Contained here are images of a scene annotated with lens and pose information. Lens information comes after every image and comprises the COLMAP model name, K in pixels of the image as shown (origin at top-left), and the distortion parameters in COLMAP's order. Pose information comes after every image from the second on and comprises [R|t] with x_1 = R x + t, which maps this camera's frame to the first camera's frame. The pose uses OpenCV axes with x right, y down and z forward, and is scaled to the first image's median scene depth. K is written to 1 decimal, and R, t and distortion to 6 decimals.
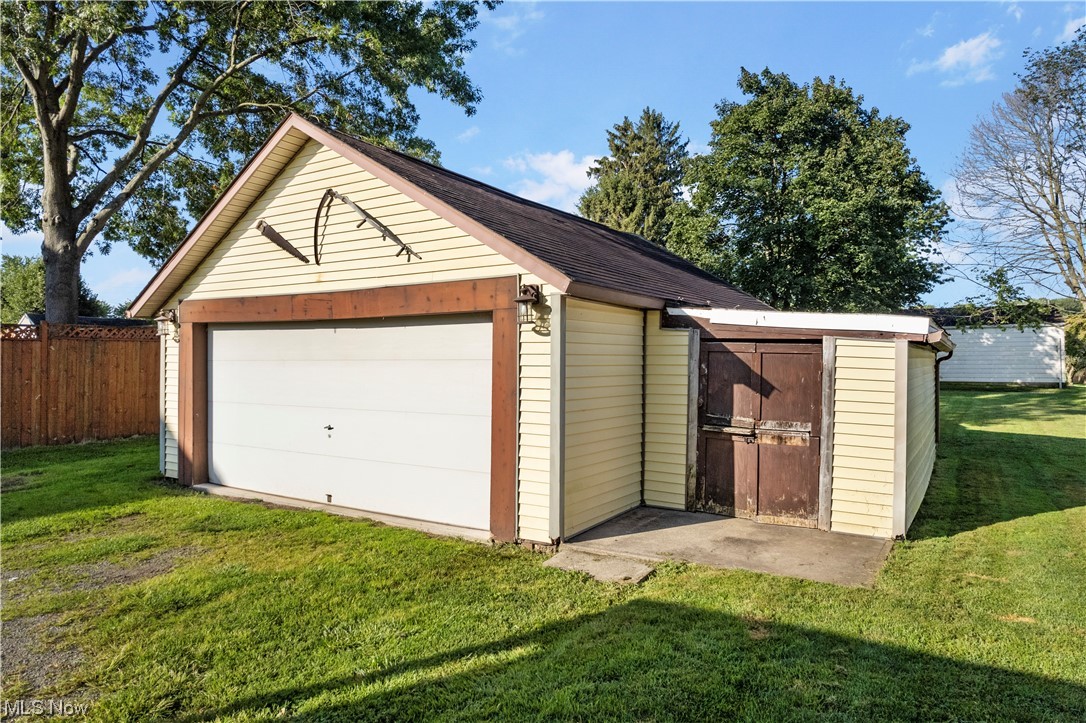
lens RADIAL K [[684.4, 0, 545.1], [0, 684.4, 360.0], [0, 0, 1]] dist [-0.032167, 0.004876]
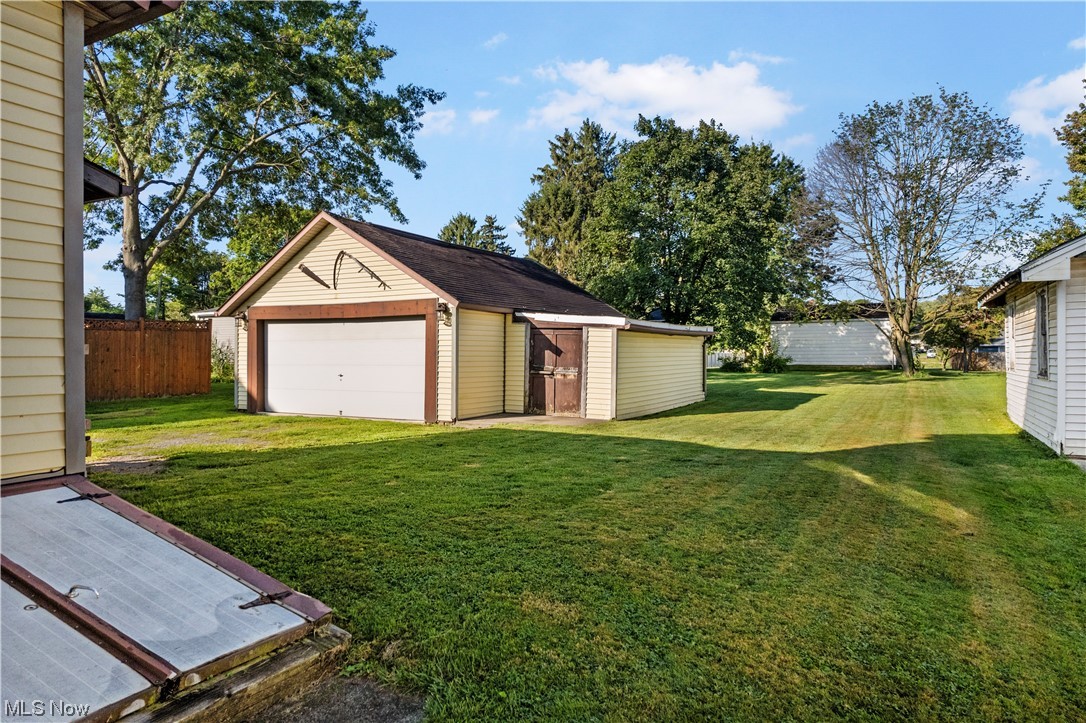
lens RADIAL K [[684.4, 0, 537.8], [0, 684.4, 357.4], [0, 0, 1]] dist [-0.032167, 0.004876]
pose [[0.998552, -0.002603, 0.053735, 0.108375], [0.002282, 0.999979, 0.006037, 0.033675], [-0.053750, -0.005906, 0.998537, -0.783464]]
